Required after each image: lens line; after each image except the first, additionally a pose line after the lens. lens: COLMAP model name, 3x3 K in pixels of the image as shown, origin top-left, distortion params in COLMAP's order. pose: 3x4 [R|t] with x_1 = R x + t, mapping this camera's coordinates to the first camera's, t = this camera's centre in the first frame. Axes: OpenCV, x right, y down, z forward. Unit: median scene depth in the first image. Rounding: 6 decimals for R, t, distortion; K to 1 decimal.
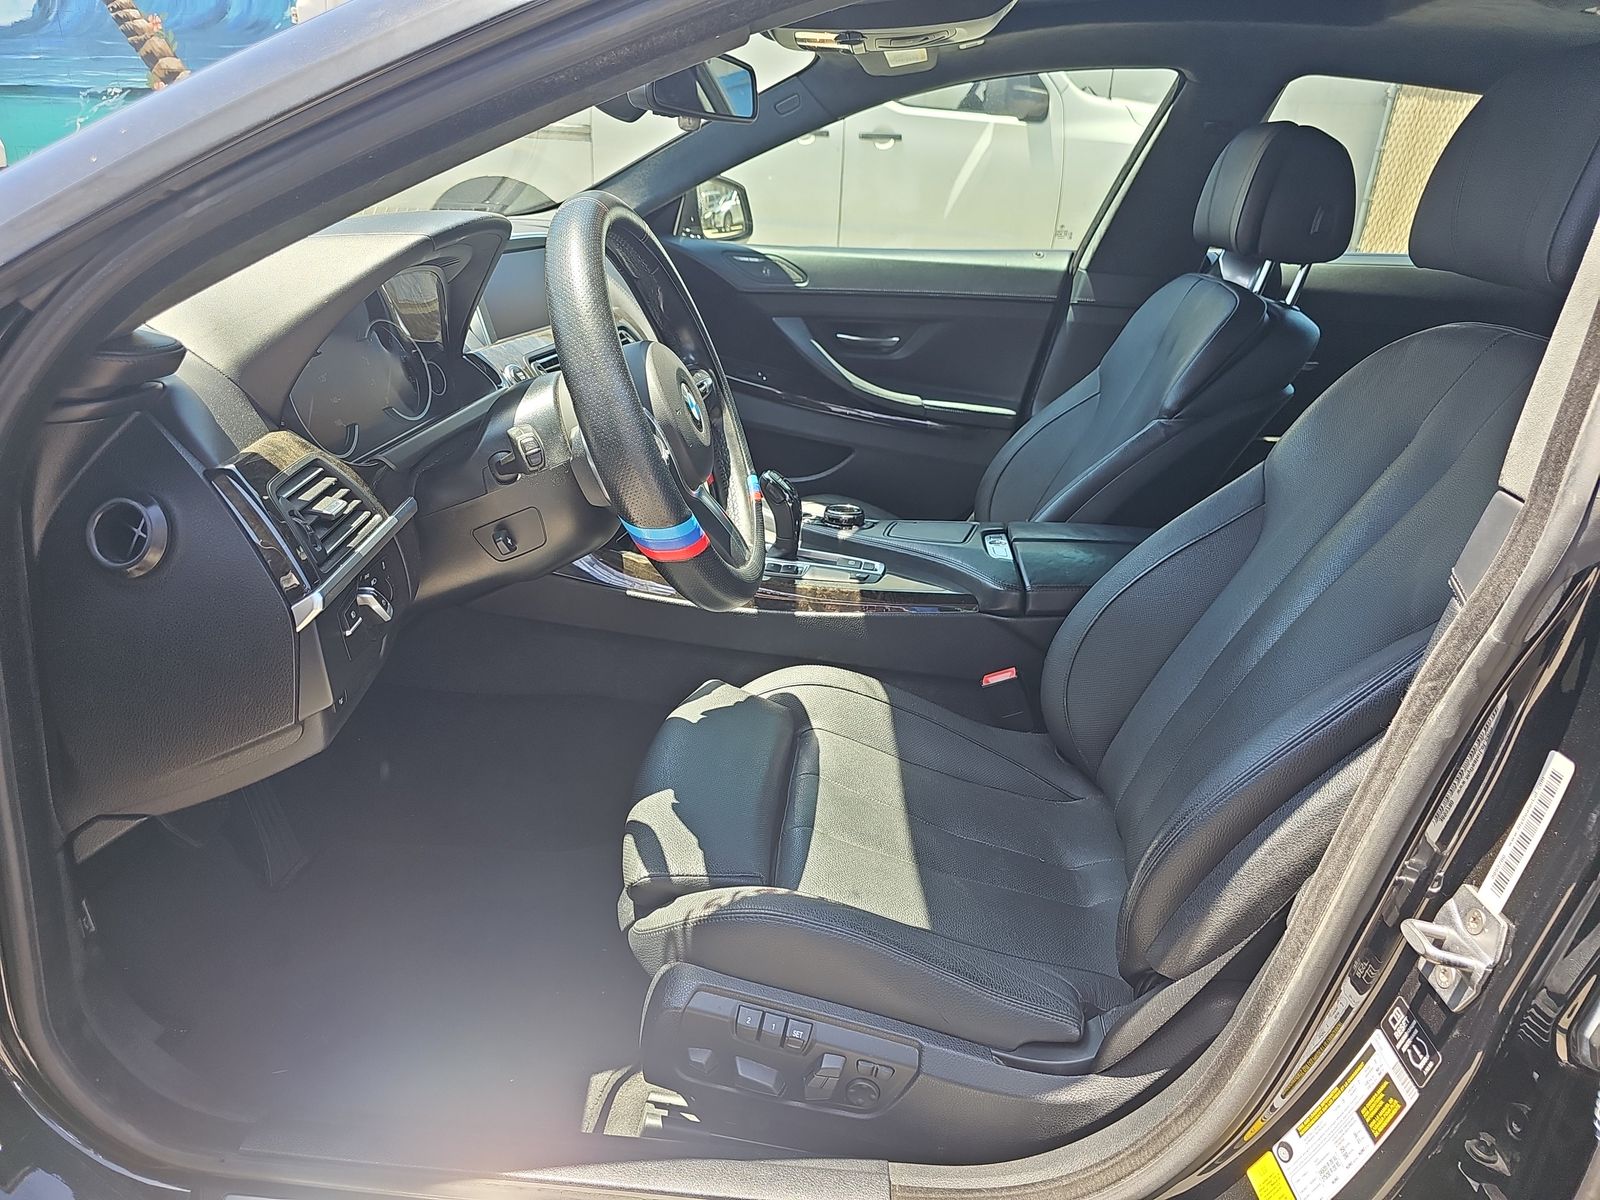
lens RADIAL K [[1066.5, 0, 813.4], [0, 1066.5, 603.8], [0, 0, 1]] dist [0.016527, -0.026795]
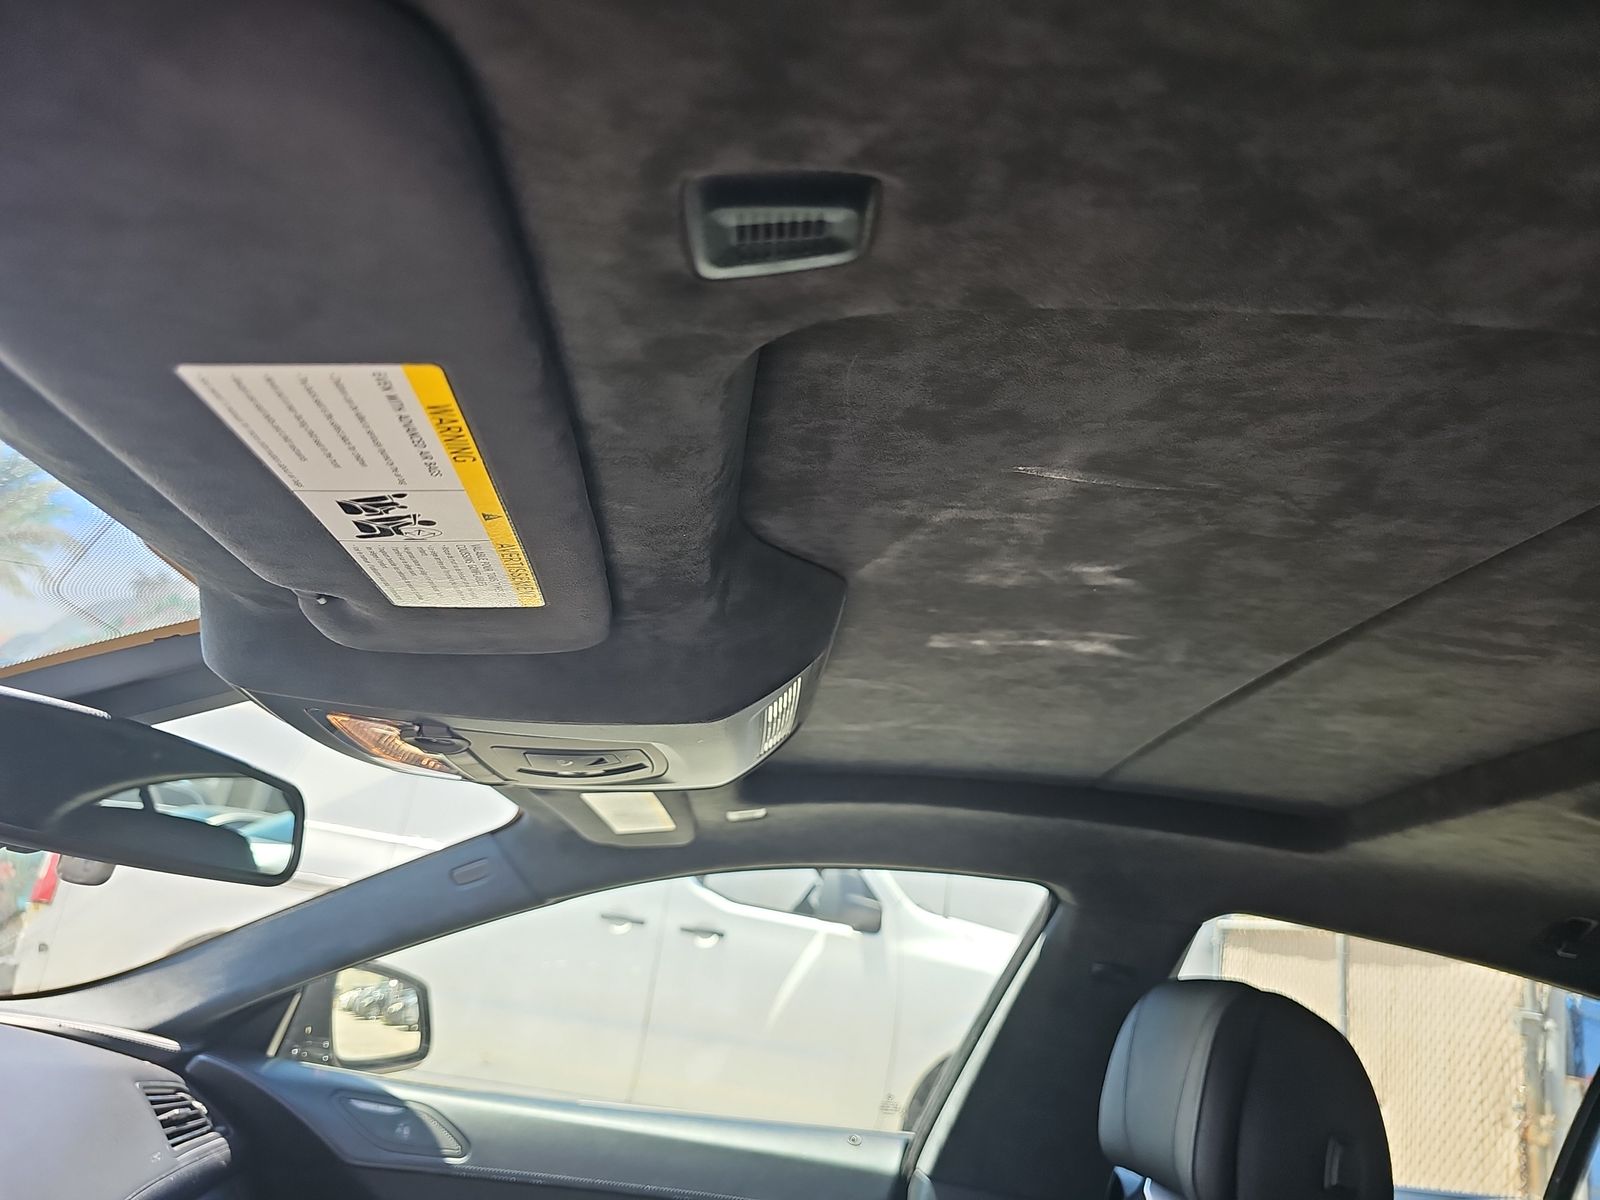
lens RADIAL K [[1066.5, 0, 793.9], [0, 1066.5, 600.0], [0, 0, 1]] dist [0.016527, -0.026795]
pose [[0.988894, 0.127694, 0.076051, 0.087308], [-0.047011, 0.754163, -0.655002, -0.152615], [-0.140994, 0.644153, 0.751790, 0.327075]]
